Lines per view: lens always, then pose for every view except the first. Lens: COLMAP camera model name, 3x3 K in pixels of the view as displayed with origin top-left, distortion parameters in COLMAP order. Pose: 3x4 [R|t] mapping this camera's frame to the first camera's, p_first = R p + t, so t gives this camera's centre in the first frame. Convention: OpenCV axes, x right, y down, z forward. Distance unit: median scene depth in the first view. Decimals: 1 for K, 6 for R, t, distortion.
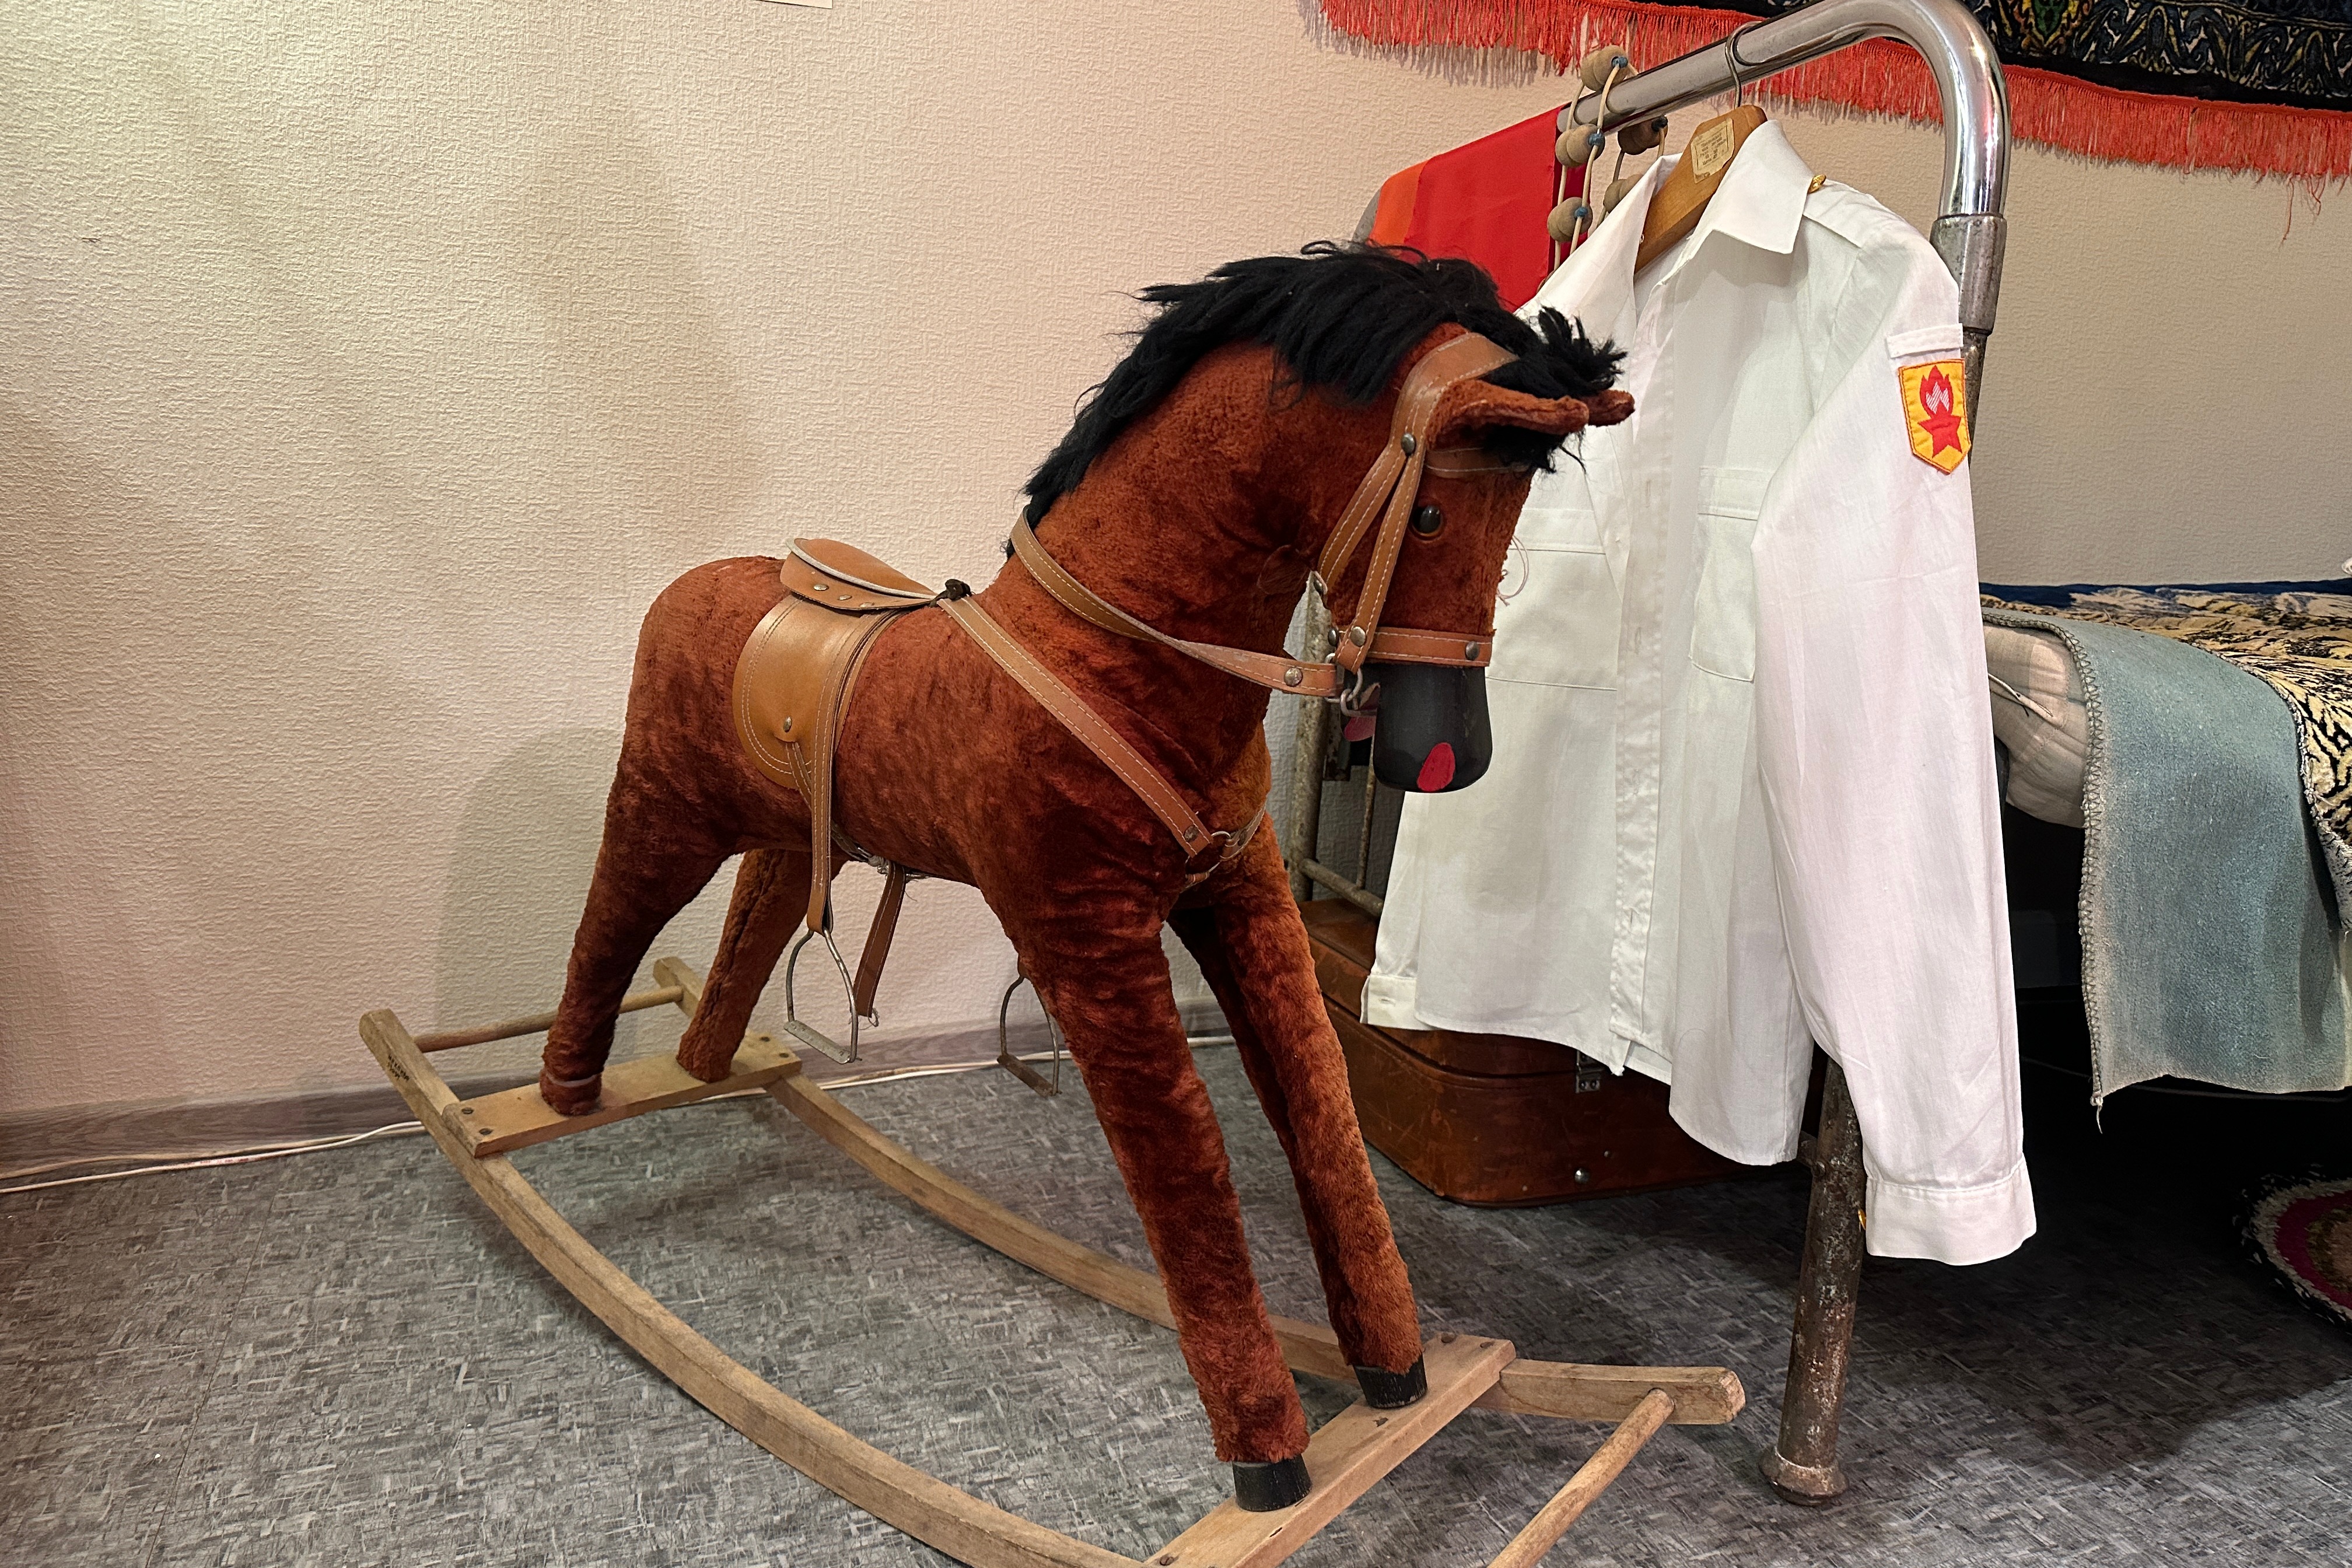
lens RADIAL K [[1656.5, 0, 1176.9], [0, 1656.5, 794.1], [0, 0, 1]] dist [0.002944, -0.002139]
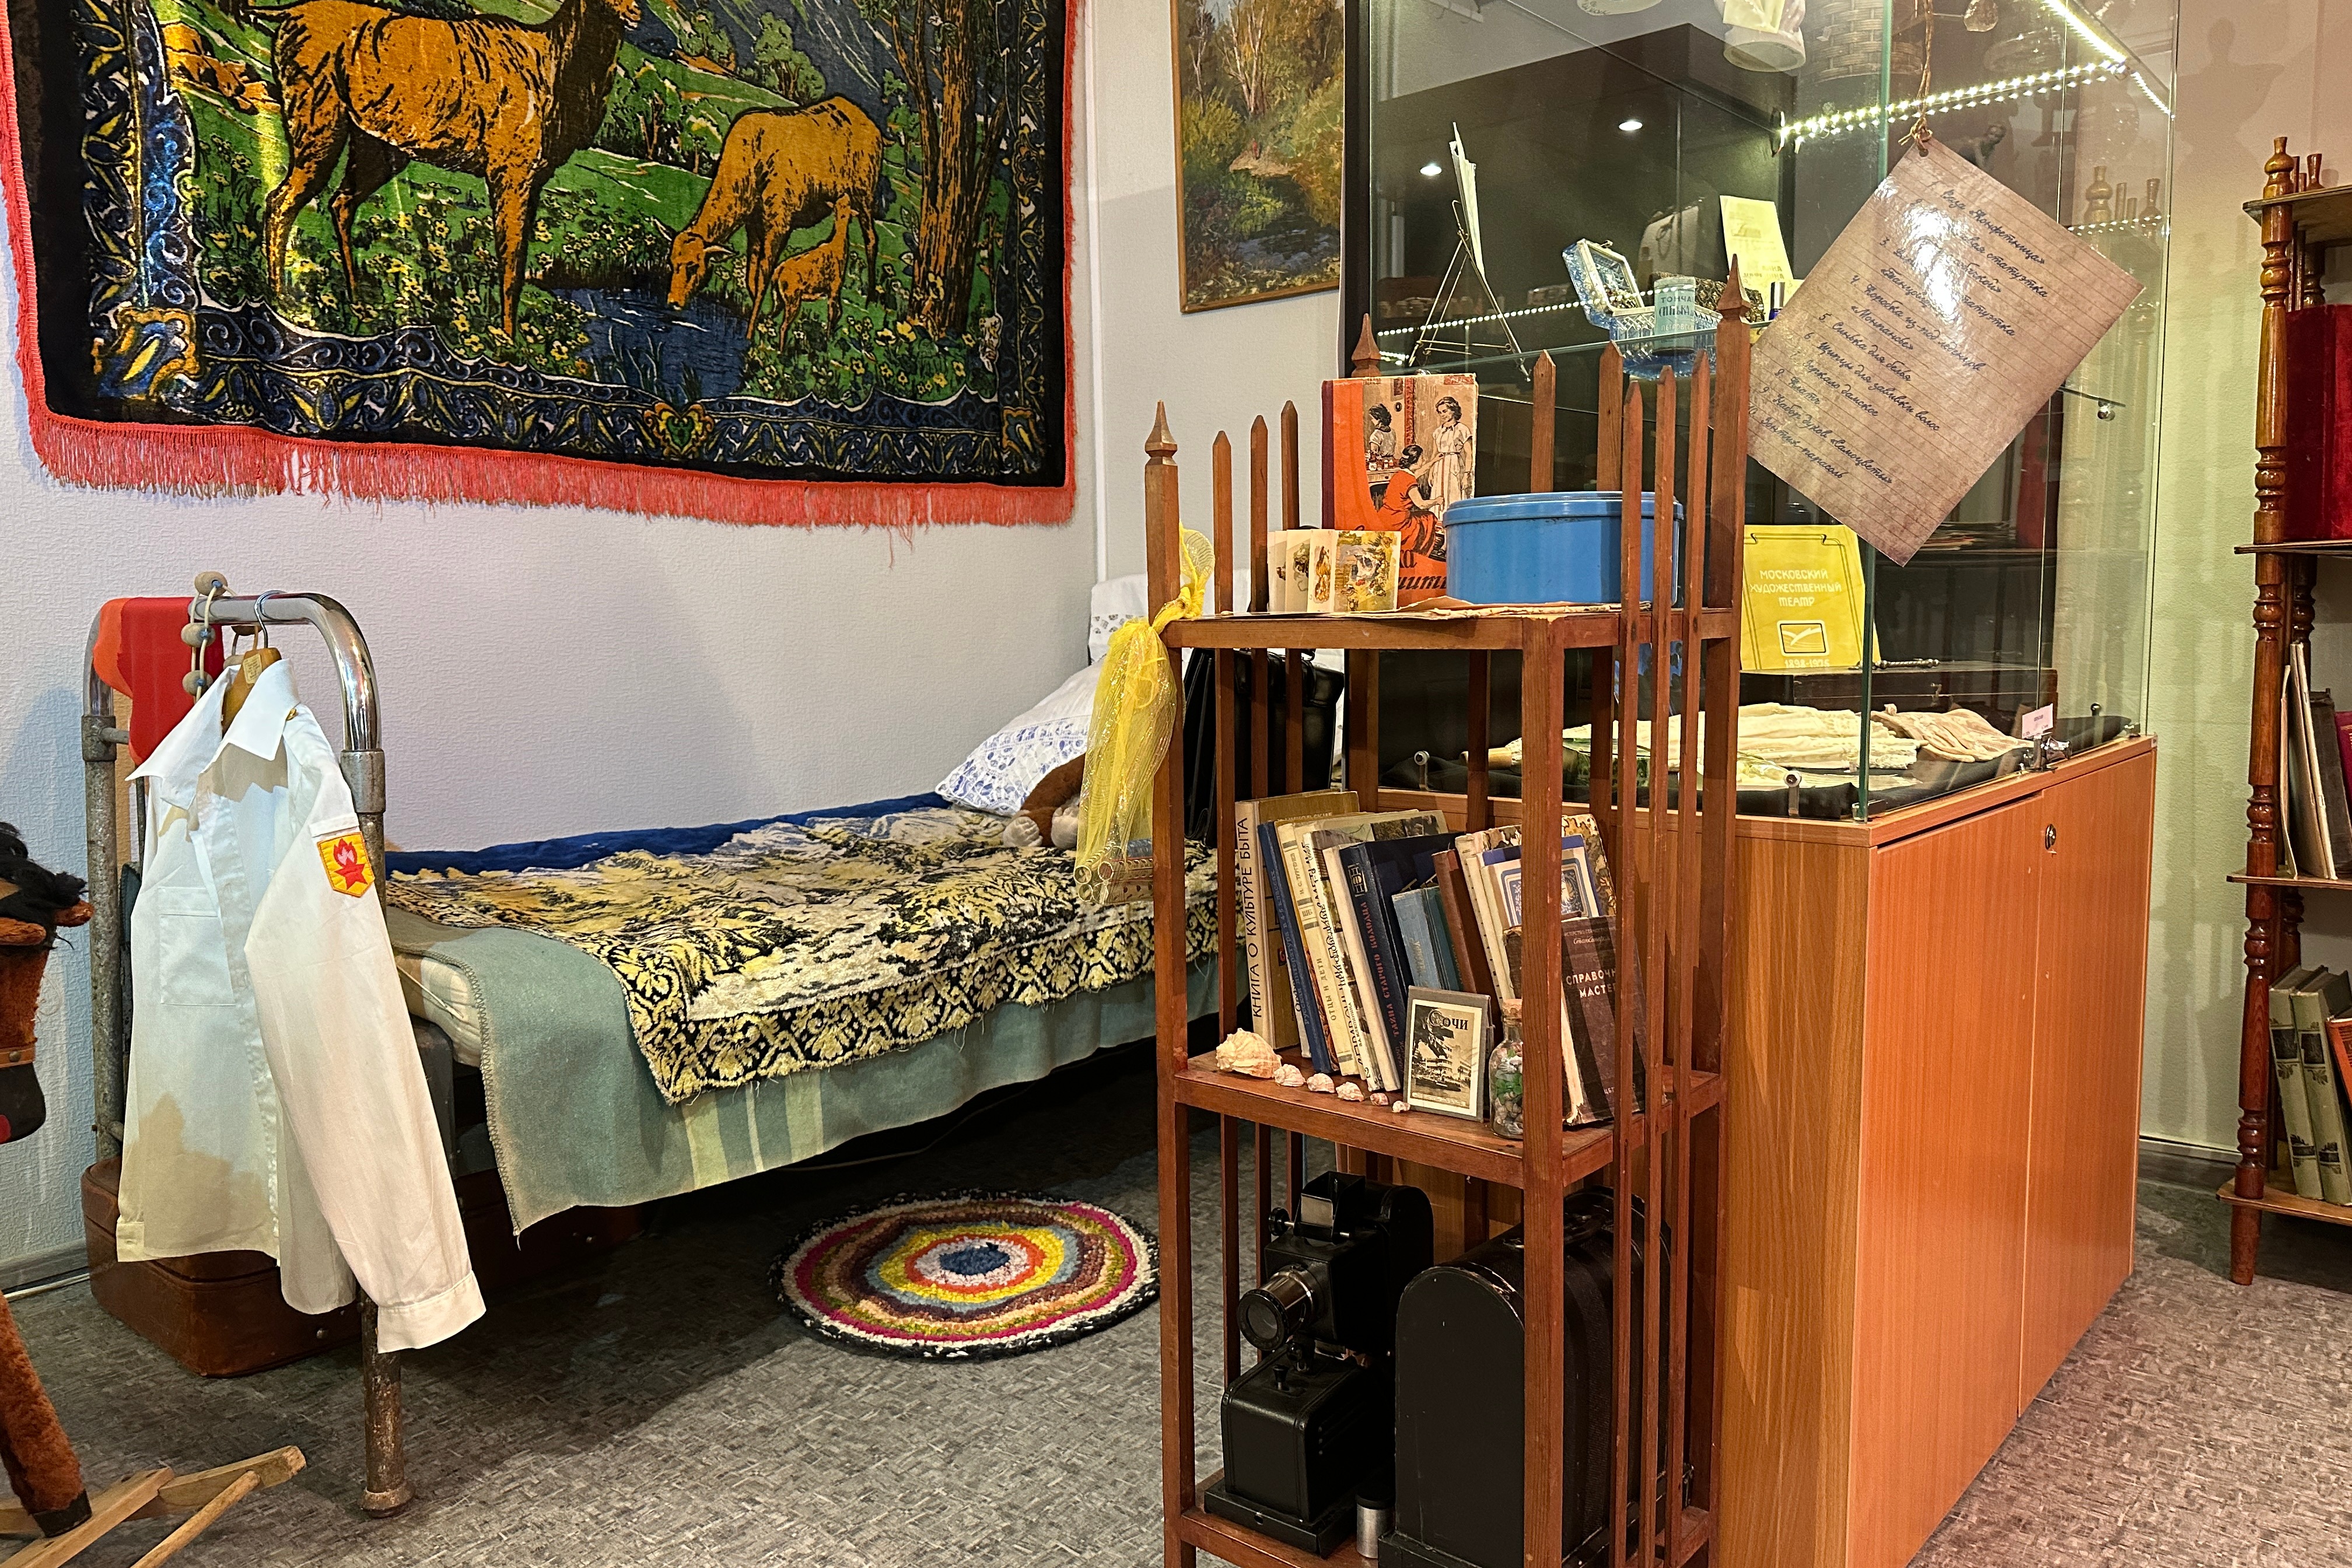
lens RADIAL K [[1656.5, 0, 1176.9], [0, 1656.5, 794.1], [0, 0, 1]] dist [0.002944, -0.002139]
pose [[0.865532, -0.088181, 0.493030, 0.319287], [0.118498, 0.992485, -0.030517, -0.129474], [-0.486634, 0.084837, 0.869477, -0.847765]]
